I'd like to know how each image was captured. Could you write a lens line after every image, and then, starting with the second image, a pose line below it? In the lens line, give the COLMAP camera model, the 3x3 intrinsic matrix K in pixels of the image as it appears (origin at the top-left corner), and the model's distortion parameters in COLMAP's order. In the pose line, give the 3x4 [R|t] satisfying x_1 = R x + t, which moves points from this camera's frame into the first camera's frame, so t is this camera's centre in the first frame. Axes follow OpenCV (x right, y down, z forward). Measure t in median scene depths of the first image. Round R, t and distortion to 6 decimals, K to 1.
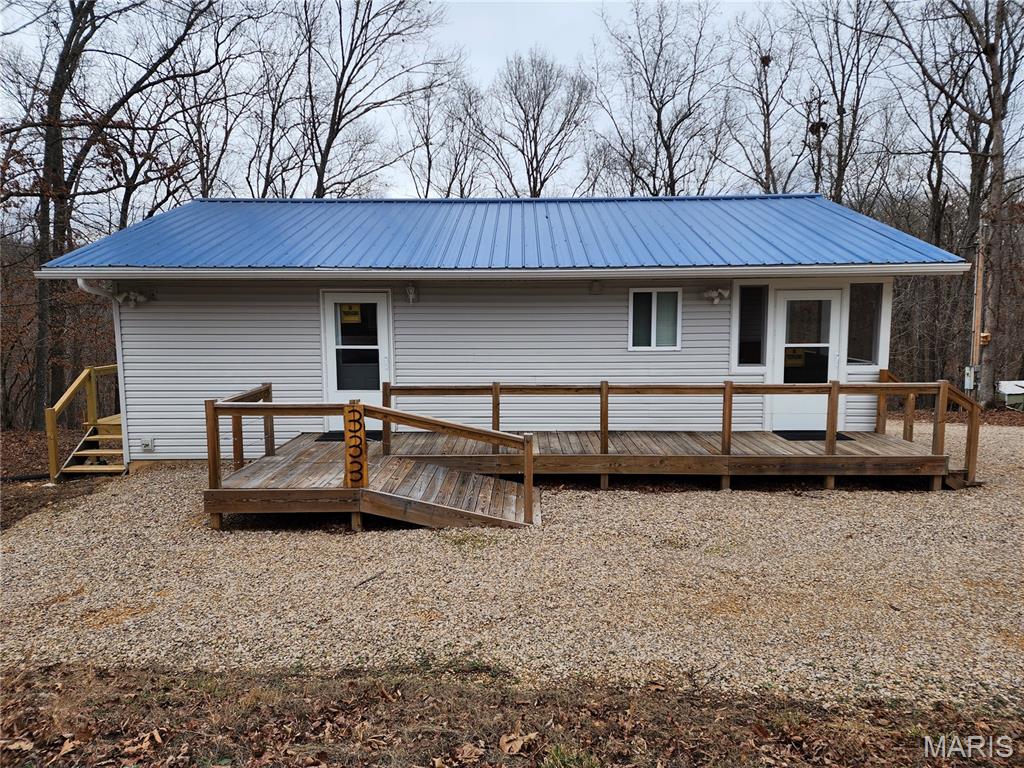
lens RADIAL K [[675.0, 0, 509.4], [0, 675.0, 384.4], [0, 0, 1]] dist [0.083931, -0.078375]
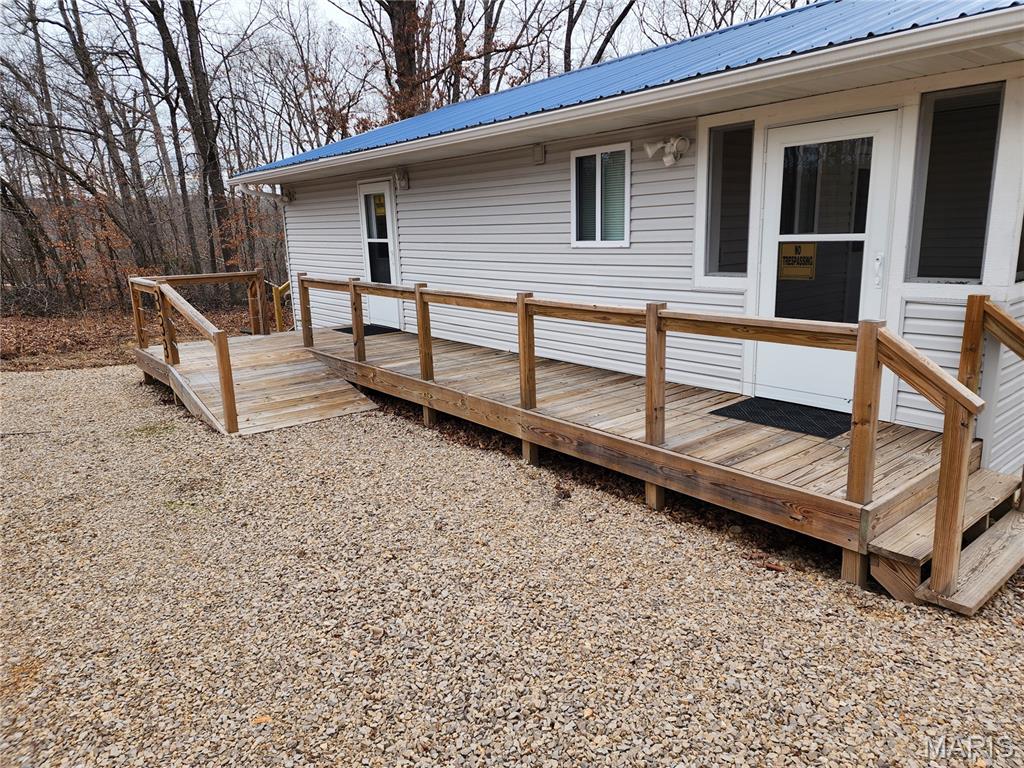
lens RADIAL K [[675.0, 0, 519.2], [0, 675.0, 384.7], [0, 0, 1]] dist [0.083931, -0.078375]
pose [[0.651583, 0.159621, -0.741593, 0.673867], [-0.068388, 0.985990, 0.152138, -0.012949], [0.755488, -0.048415, 0.653371, 0.502701]]
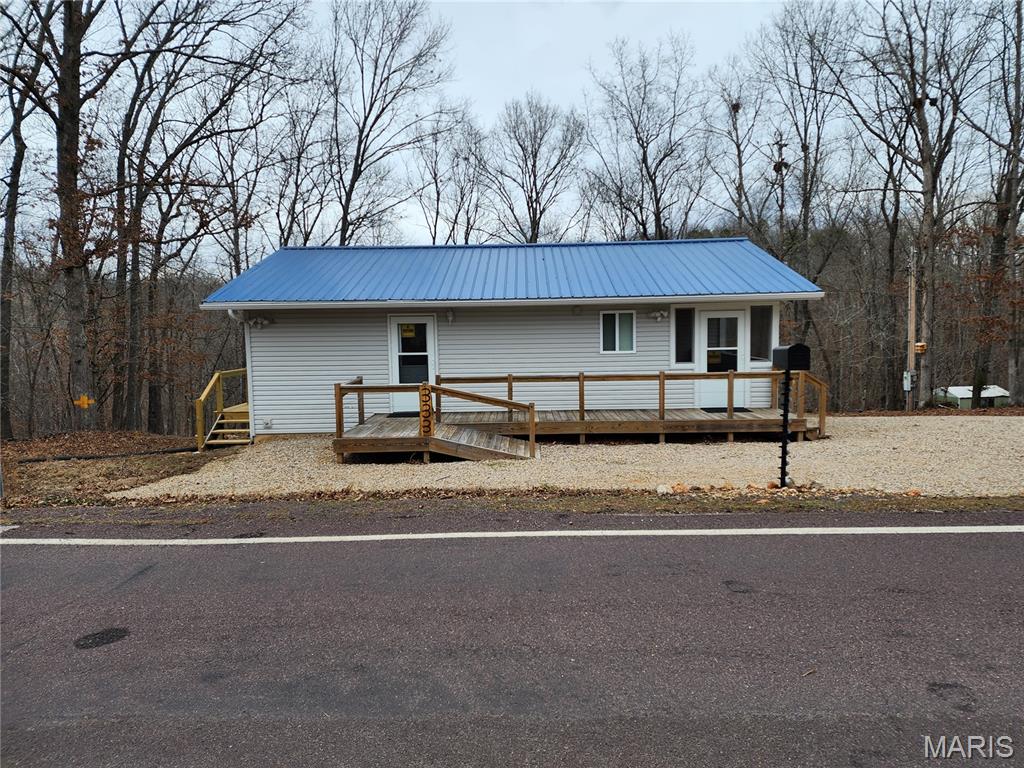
lens RADIAL K [[675.0, 0, 513.0], [0, 675.0, 388.2], [0, 0, 1]] dist [0.083931, -0.078375]
pose [[0.999919, -0.012453, 0.002771, -0.015205], [0.012510, 0.999684, -0.021795, 0.052586], [-0.002498, 0.021828, 0.999759, -0.442324]]
